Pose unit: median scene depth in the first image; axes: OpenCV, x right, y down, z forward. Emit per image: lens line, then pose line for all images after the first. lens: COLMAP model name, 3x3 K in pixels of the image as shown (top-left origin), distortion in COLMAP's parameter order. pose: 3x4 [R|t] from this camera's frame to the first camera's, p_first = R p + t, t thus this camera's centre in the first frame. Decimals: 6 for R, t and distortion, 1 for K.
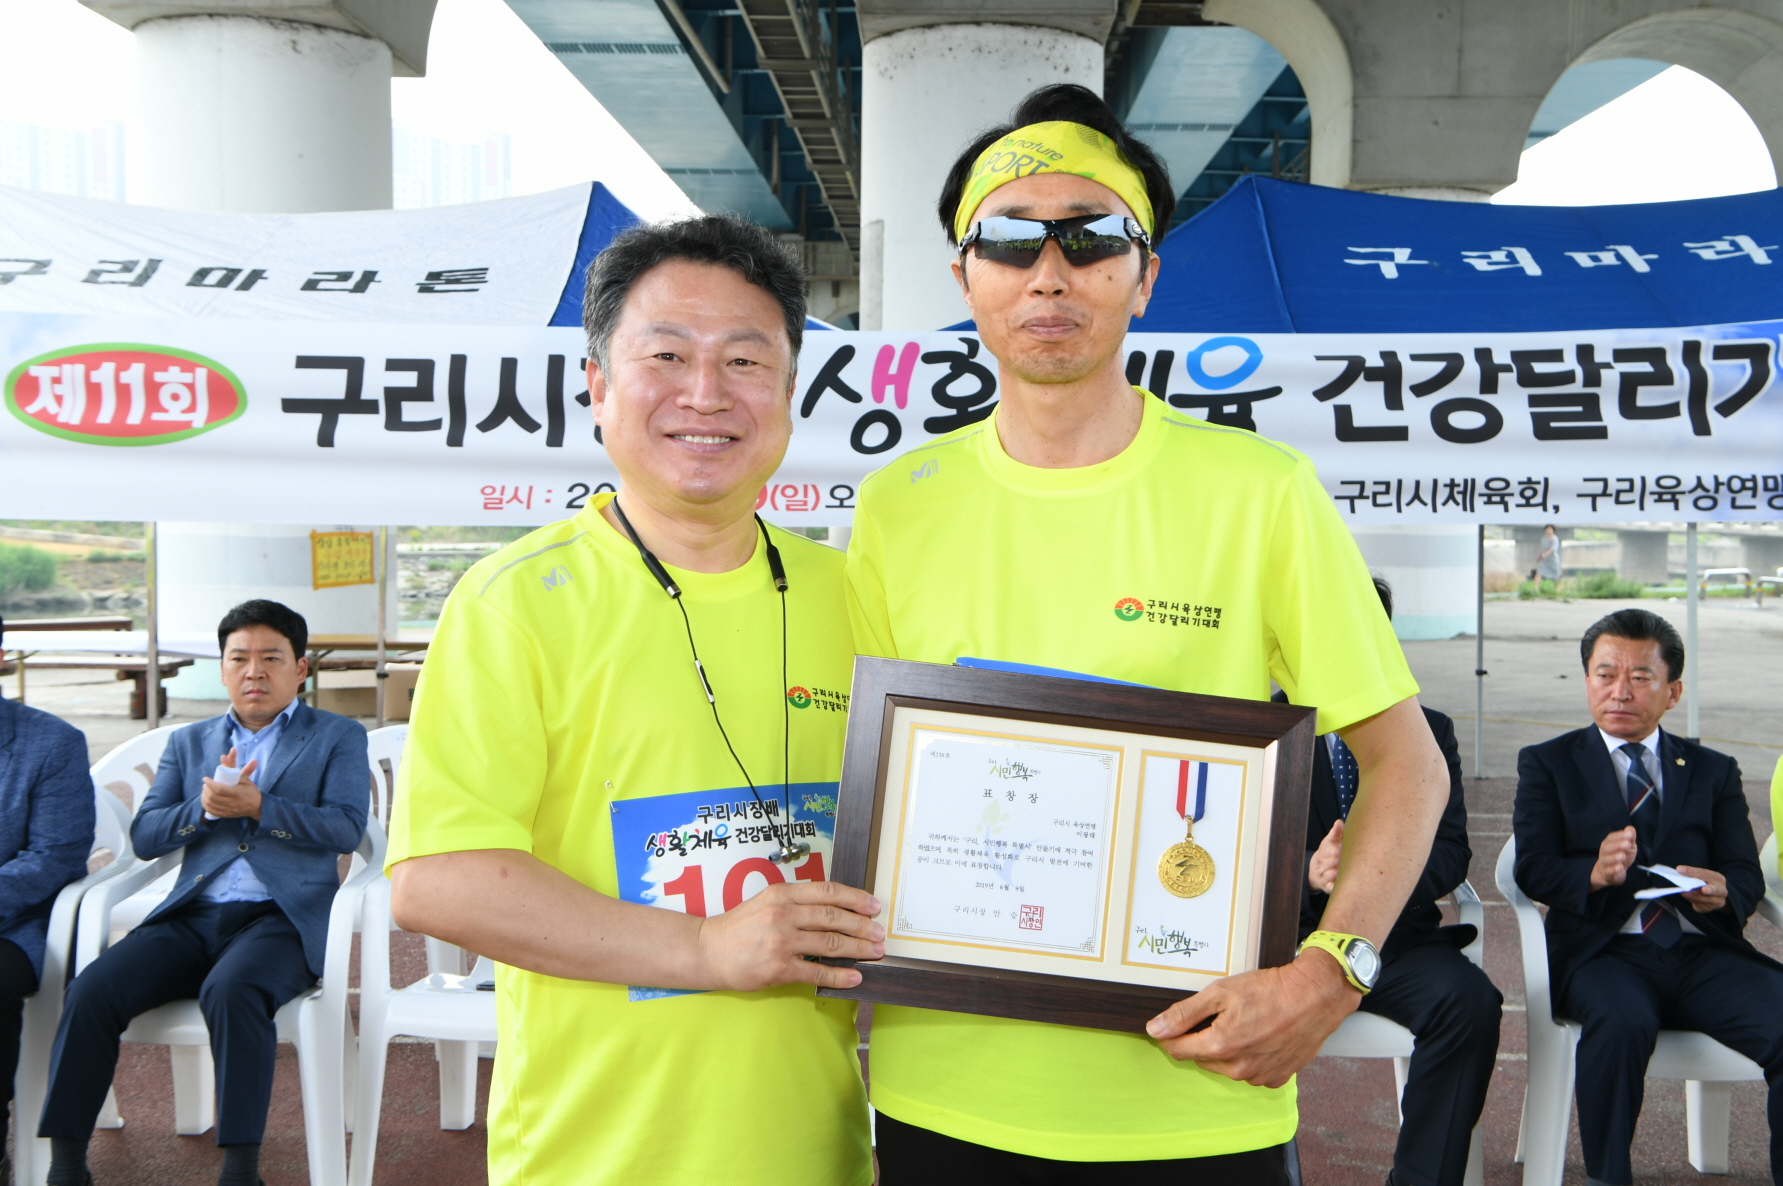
lens RADIAL K [[1893.9, 0, 915.9], [0, 1893.9, 591.5], [0, 0, 1]] dist [0.024225, 0.064606]
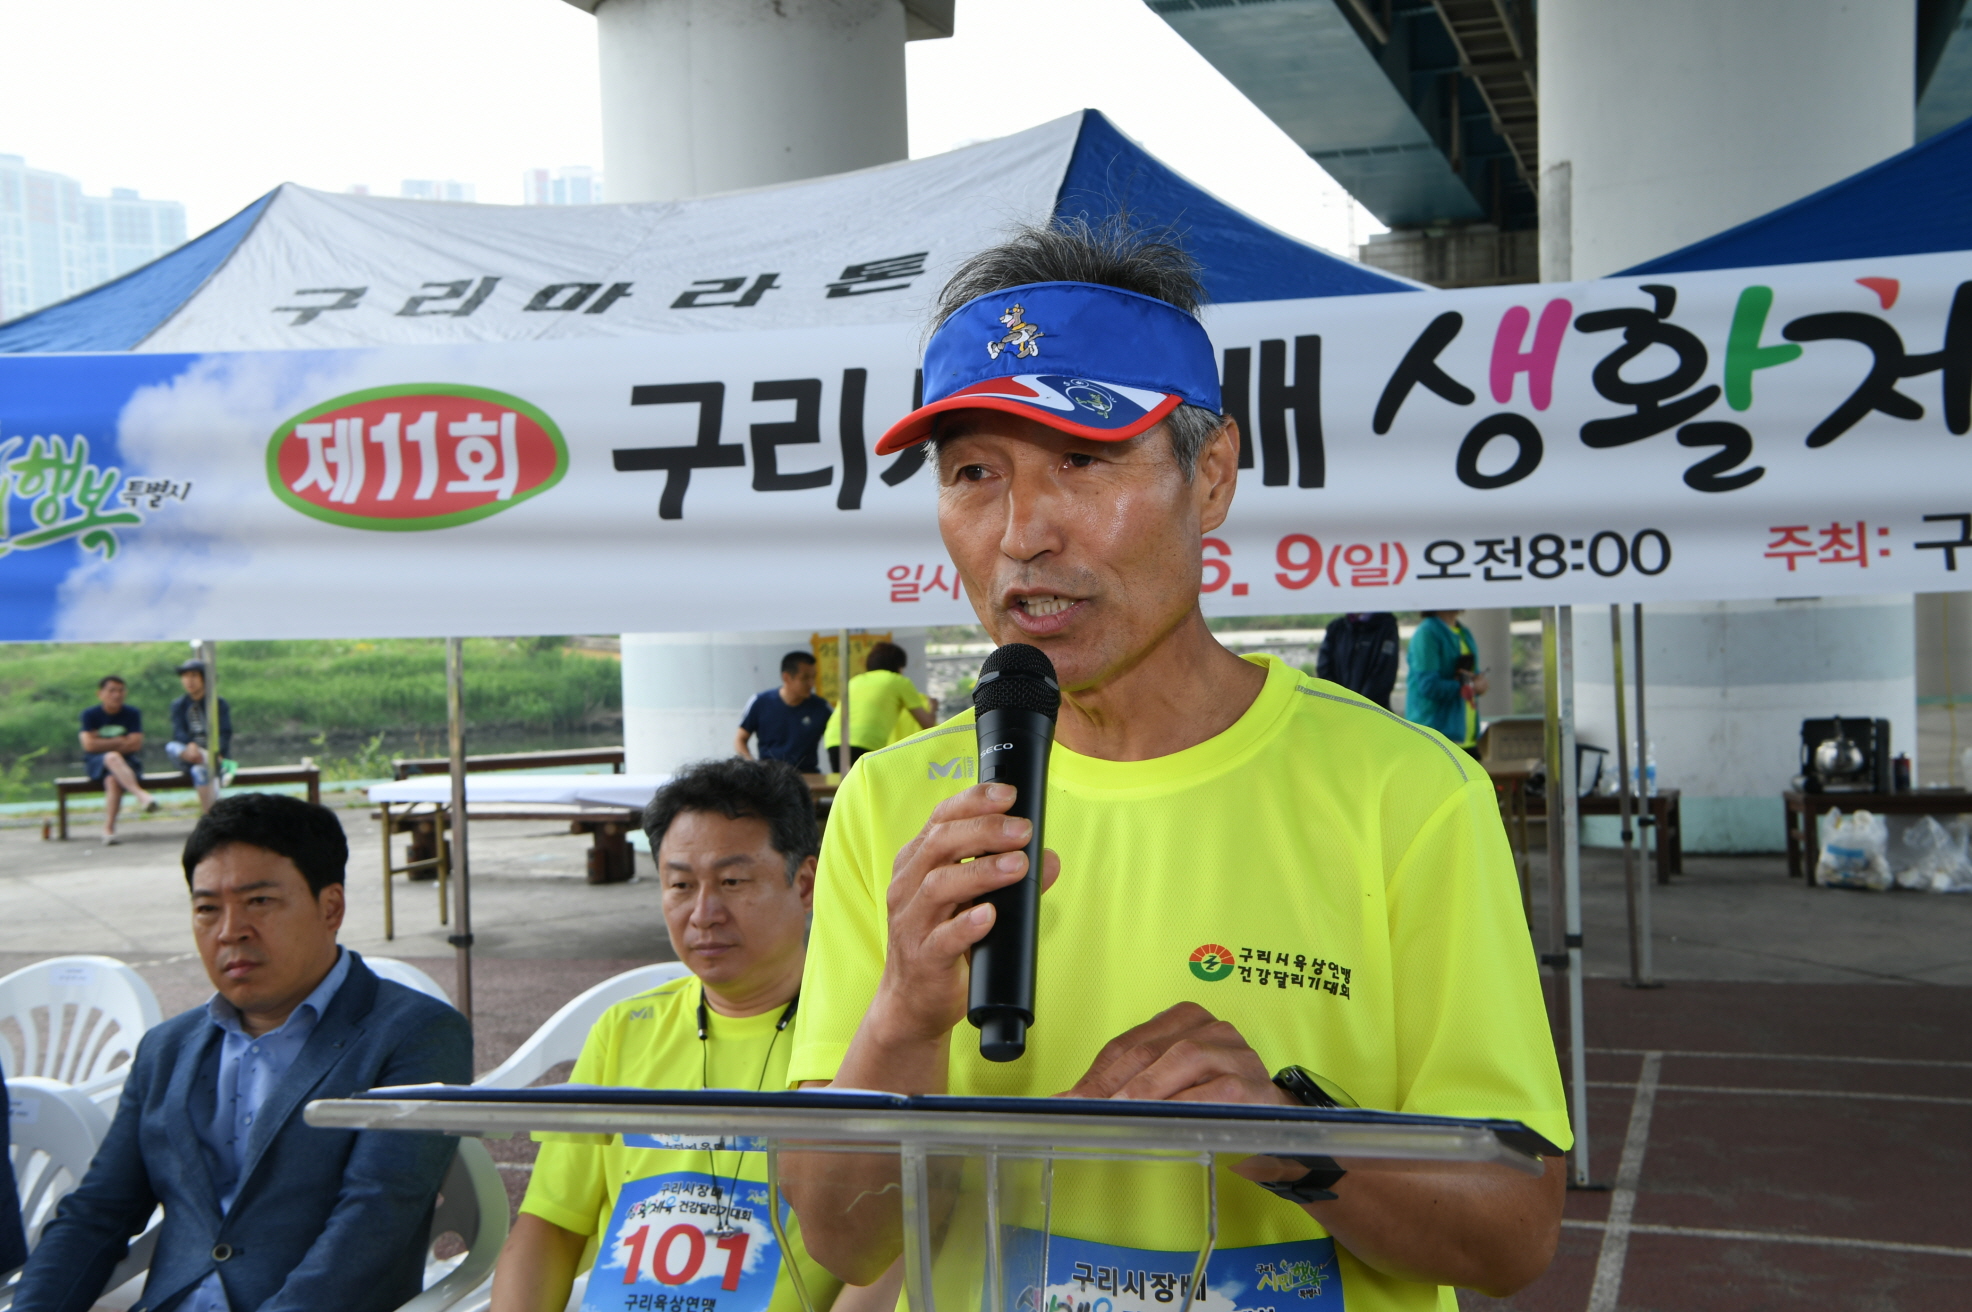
lens RADIAL K [[2340.2, 0, 983.1], [0, 2340.2, 665.2], [0, 0, 1]] dist [0.028828, 0.262690]
pose [[0.959070, -0.028210, -0.281761, 0.029729], [0.025151, 0.999579, -0.014467, -0.008790], [0.282050, 0.006789, 0.959376, 0.229149]]
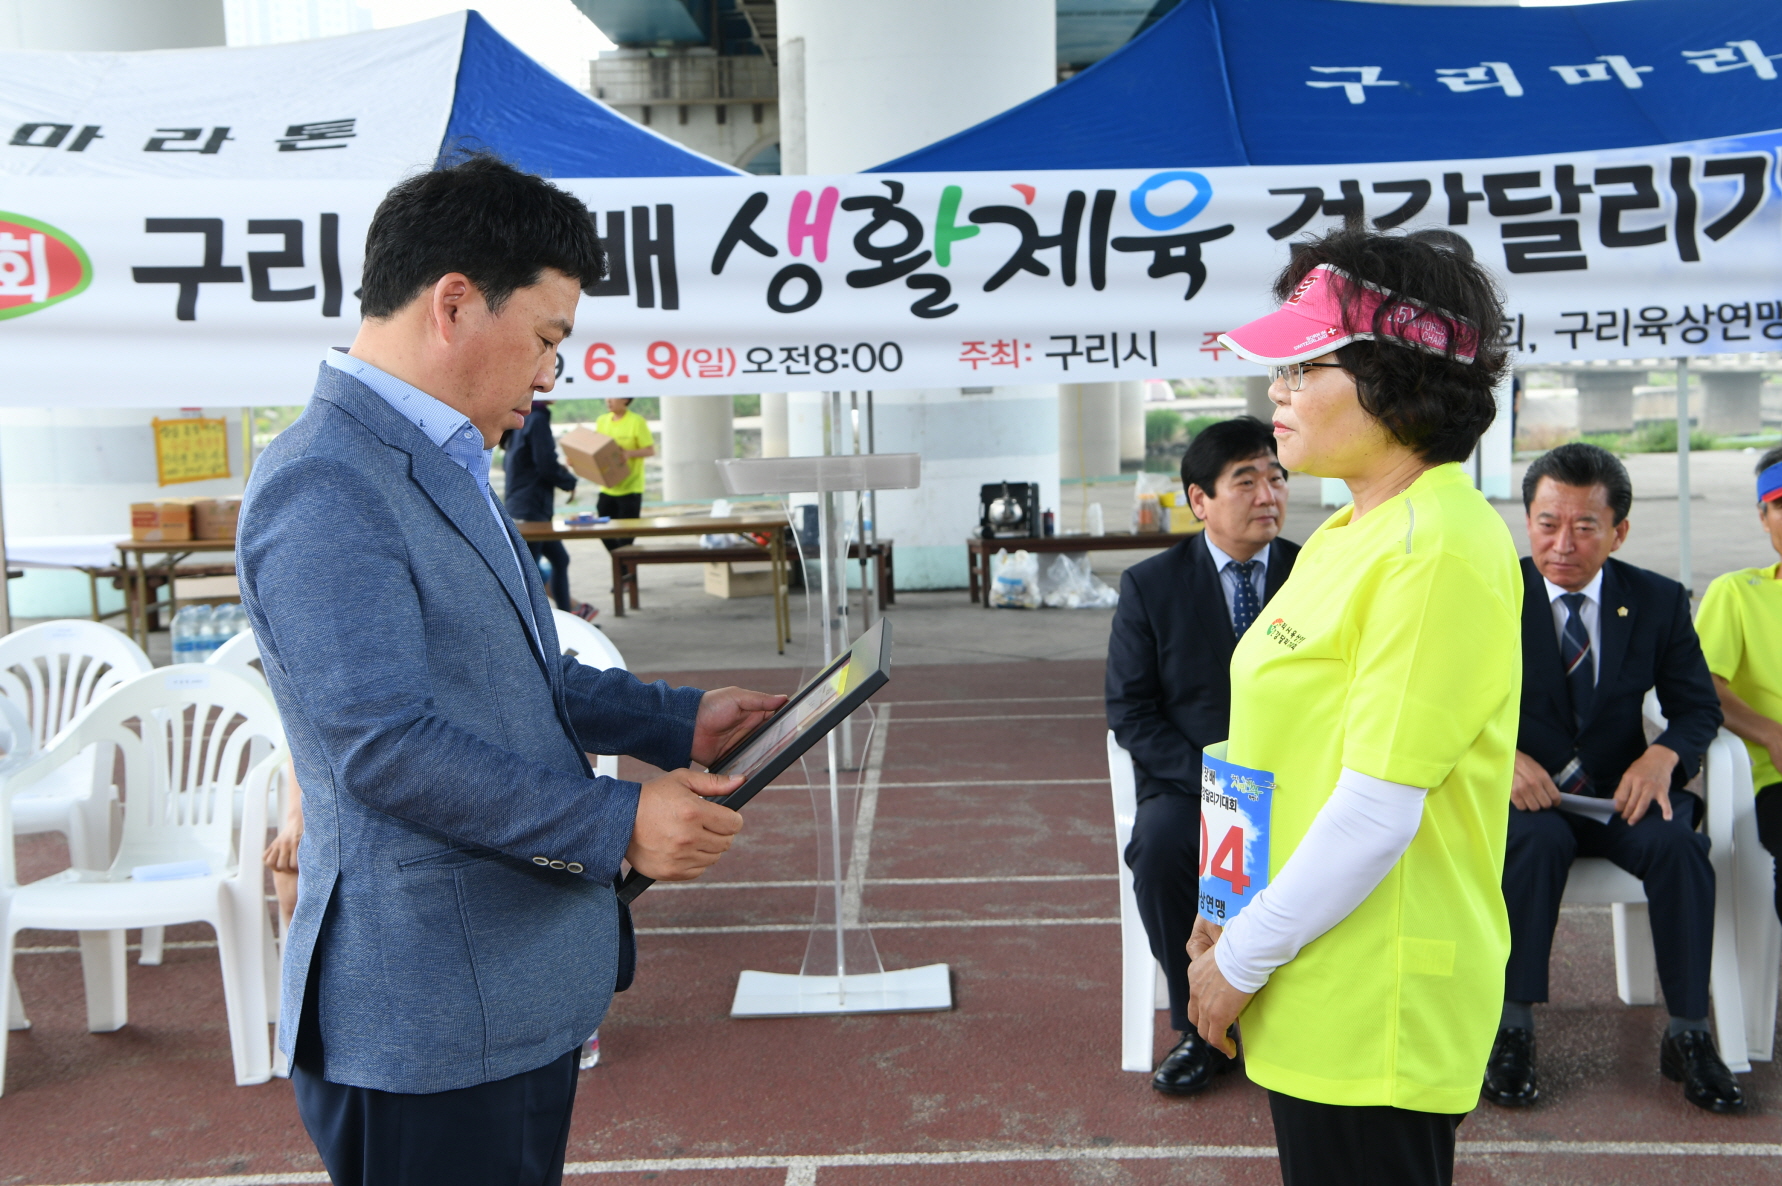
lens RADIAL K [[2259.2, 0, 917.0], [0, 2259.2, 595.2], [0, 0, 1]] dist [0.102643, 0.143309]
pose [[0.999265, -0.033140, 0.019284, 0.012109], [0.032062, 0.998040, 0.053738, 0.007070], [-0.021027, -0.053081, 0.998369, -0.103353]]
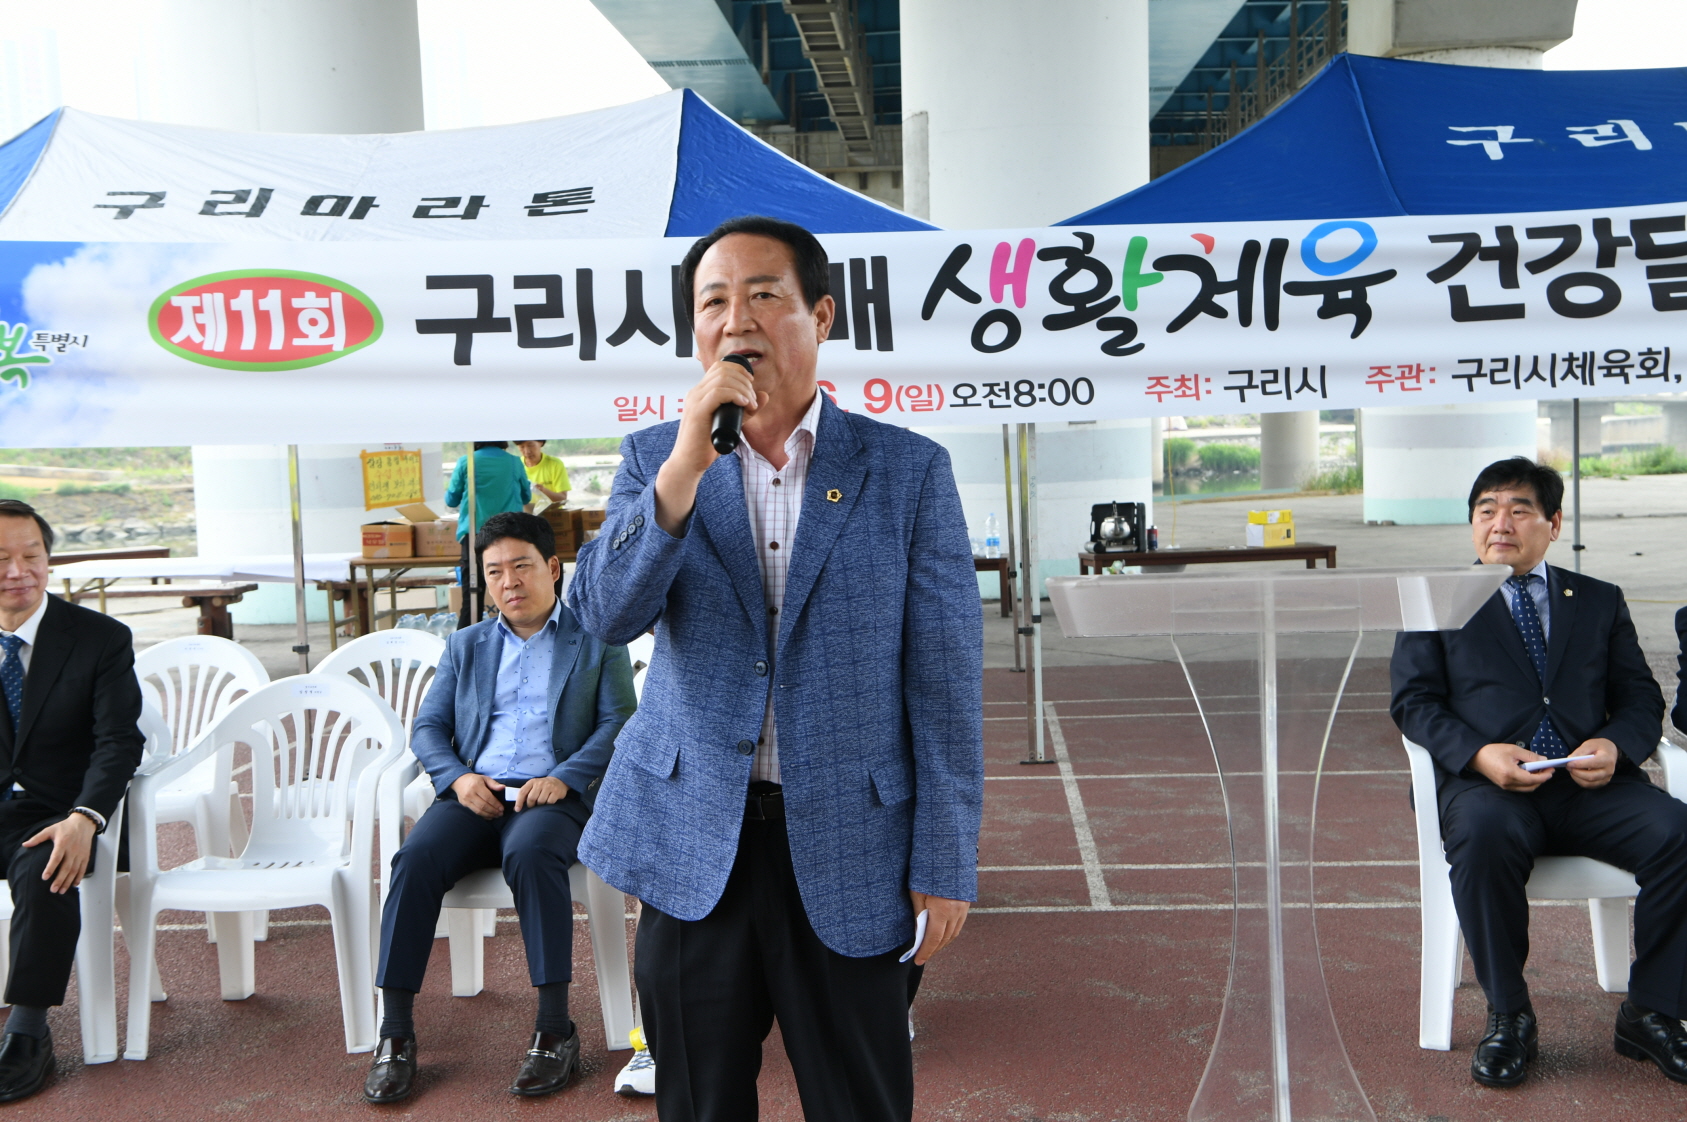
lens RADIAL K [[1985.1, 0, 869.8], [0, 1985.1, 559.1], [0, 0, 1]] dist [0.105185, 0.031032]
pose [[0.999181, -0.035411, -0.019601, -0.071417], [0.036004, 0.998878, 0.030752, 0.003767], [0.018490, -0.031433, 0.999335, -0.080427]]
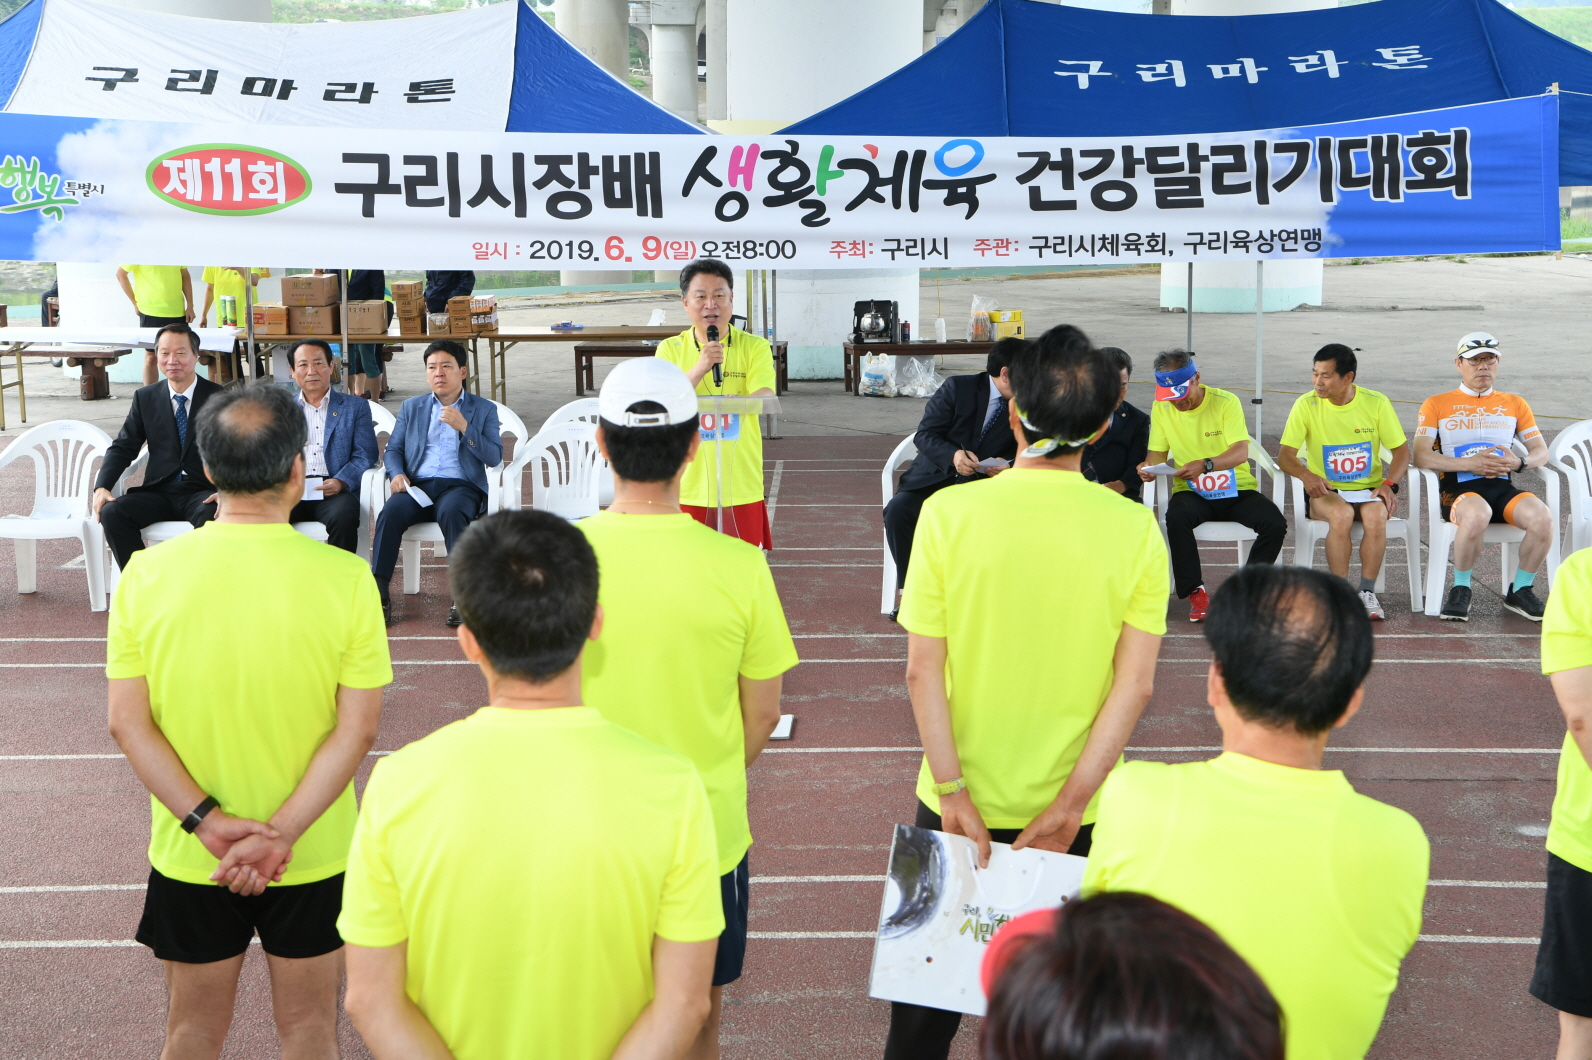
lens RADIAL K [[2503.5, 0, 803.9], [0, 2503.5, 539.4], [0, 0, 1]] dist [0.215905, 0.179024]
pose [[0.999817, -0.011459, 0.015331, 0.002966], [0.009498, 0.992438, 0.122377, -0.063989], [-0.016618, -0.122209, 0.992365, -1.031158]]
